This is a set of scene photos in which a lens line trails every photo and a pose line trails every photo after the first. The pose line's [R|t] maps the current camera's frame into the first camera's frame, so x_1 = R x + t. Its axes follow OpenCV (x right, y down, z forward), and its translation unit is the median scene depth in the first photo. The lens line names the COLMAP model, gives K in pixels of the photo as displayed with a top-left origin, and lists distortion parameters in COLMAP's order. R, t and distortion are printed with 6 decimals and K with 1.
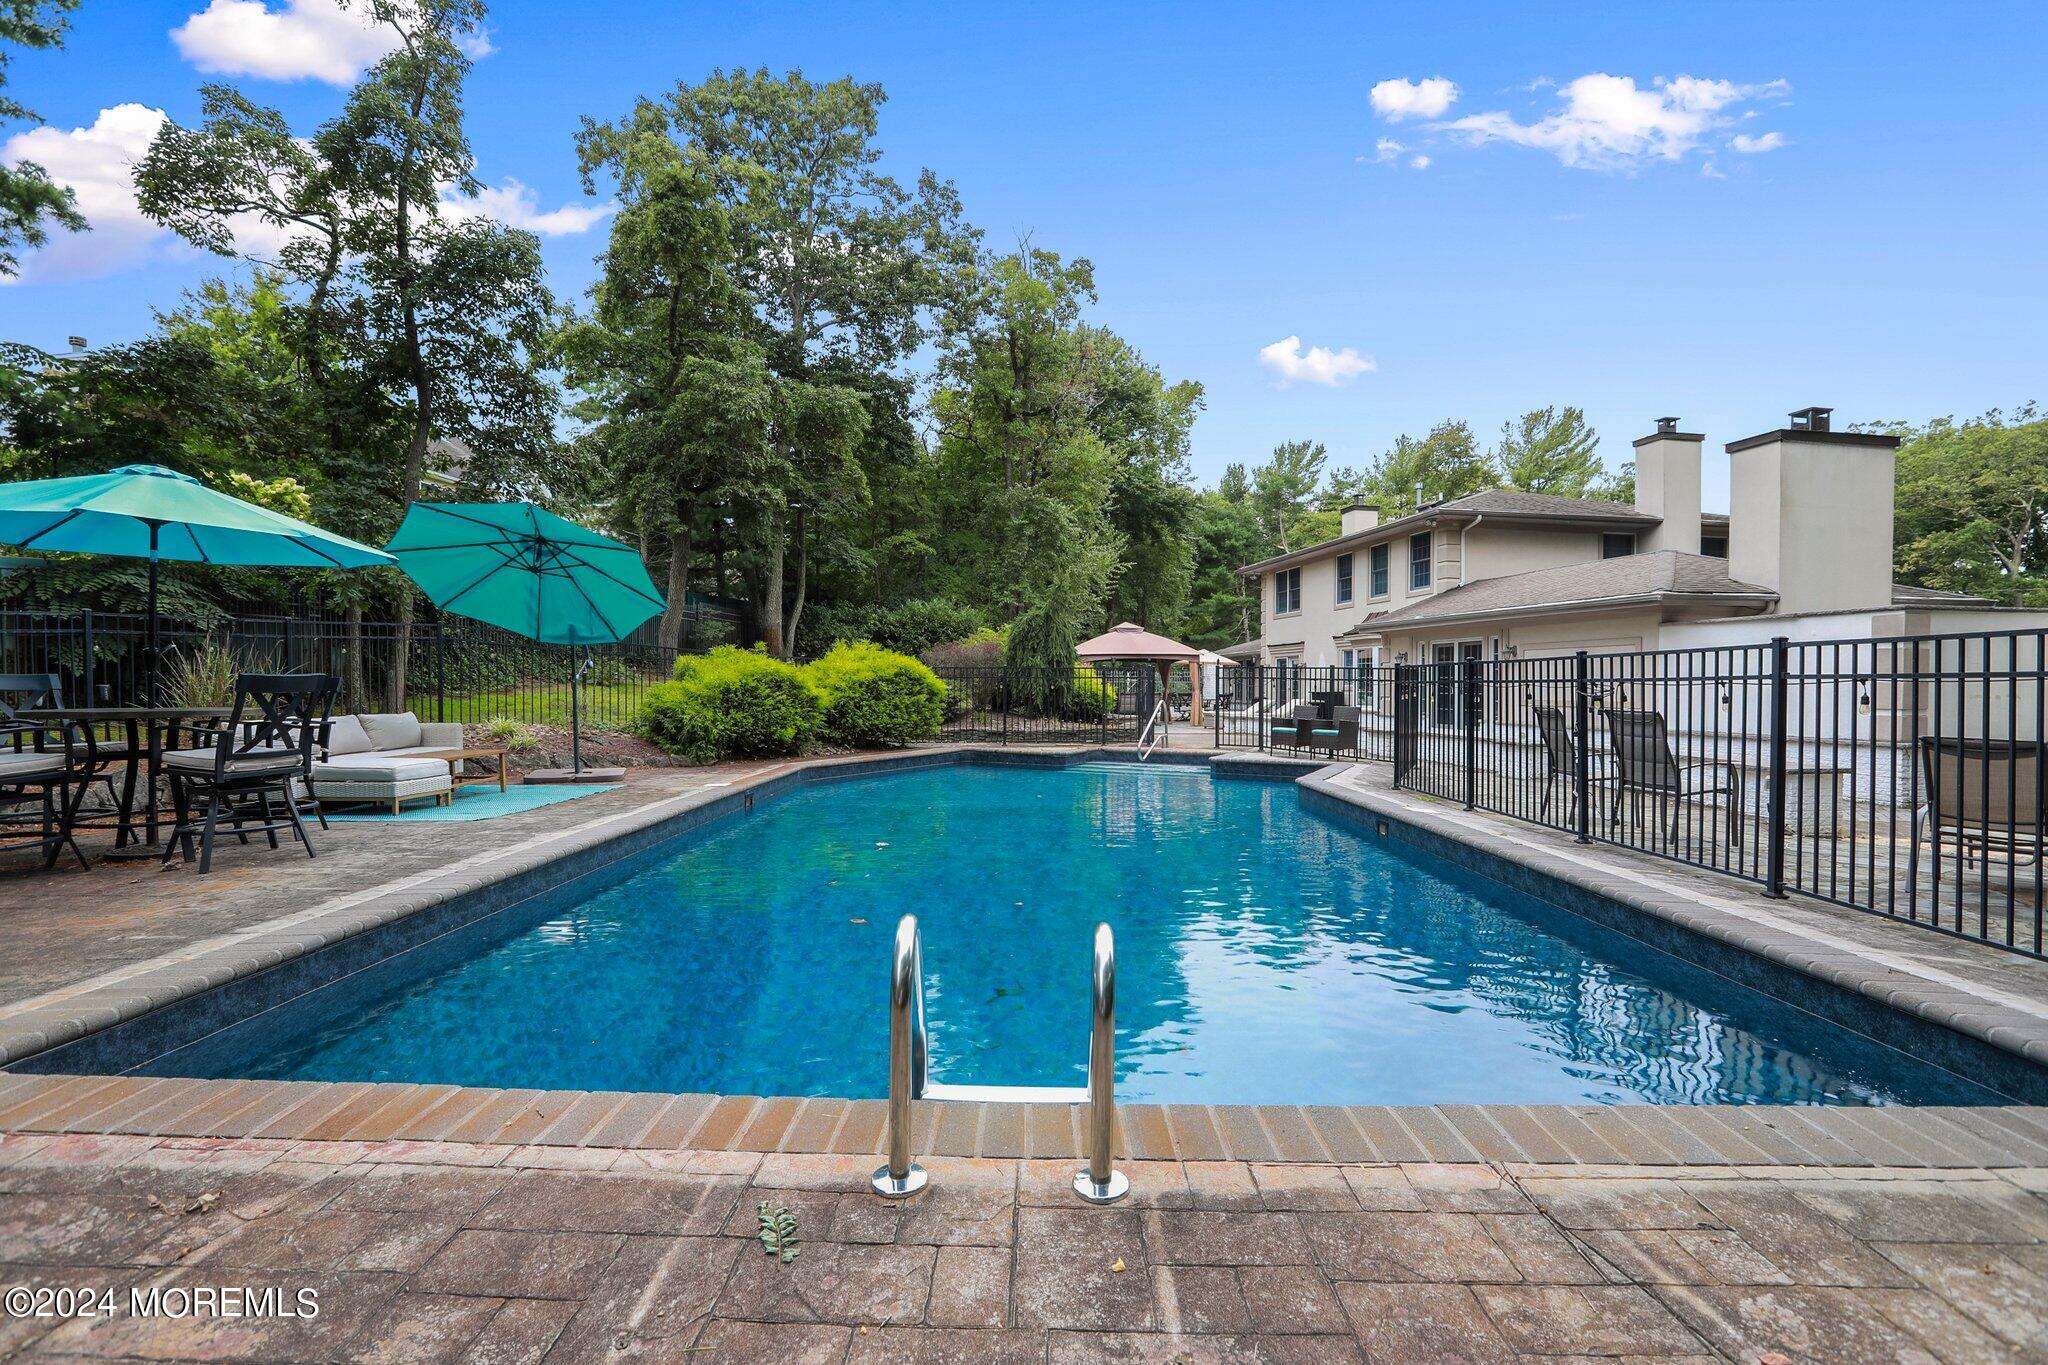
lens RADIAL K [[943.0, 0, 1005.5], [0, 943.0, 679.9], [0, 0, 1]] dist [-0.043694, 0.008452]
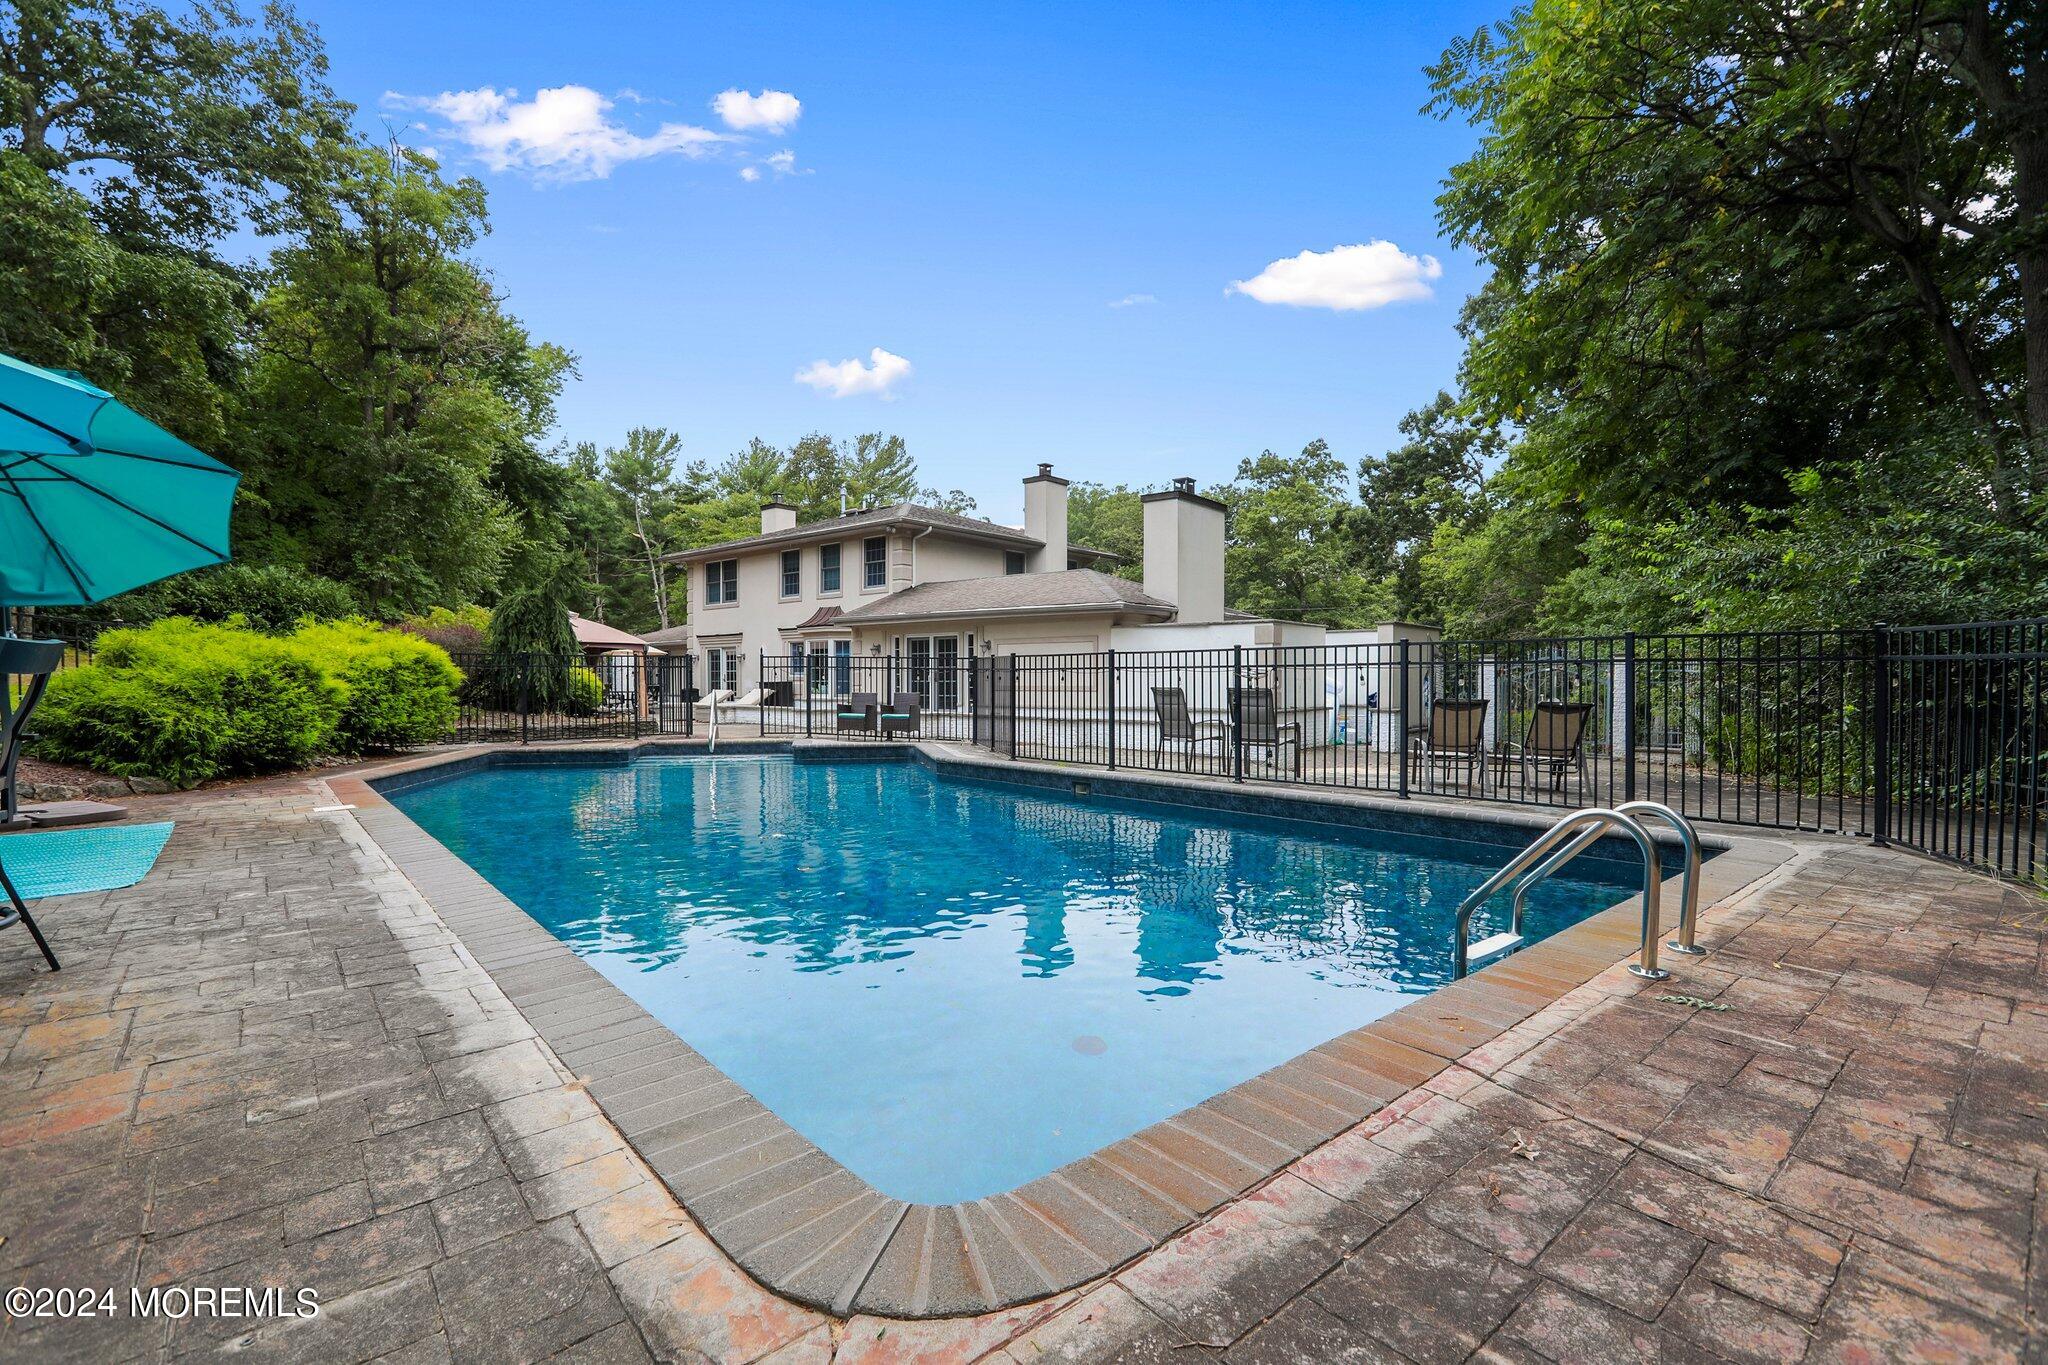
lens RADIAL K [[943.0, 0, 1012.6], [0, 943.0, 698.9], [0, 0, 1]] dist [-0.043694, 0.008452]
pose [[0.750183, -0.018692, 0.660965, -0.164088], [0.000077, 0.999603, 0.028181, 0.002756], [-0.661230, -0.021090, 0.749887, 0.047017]]
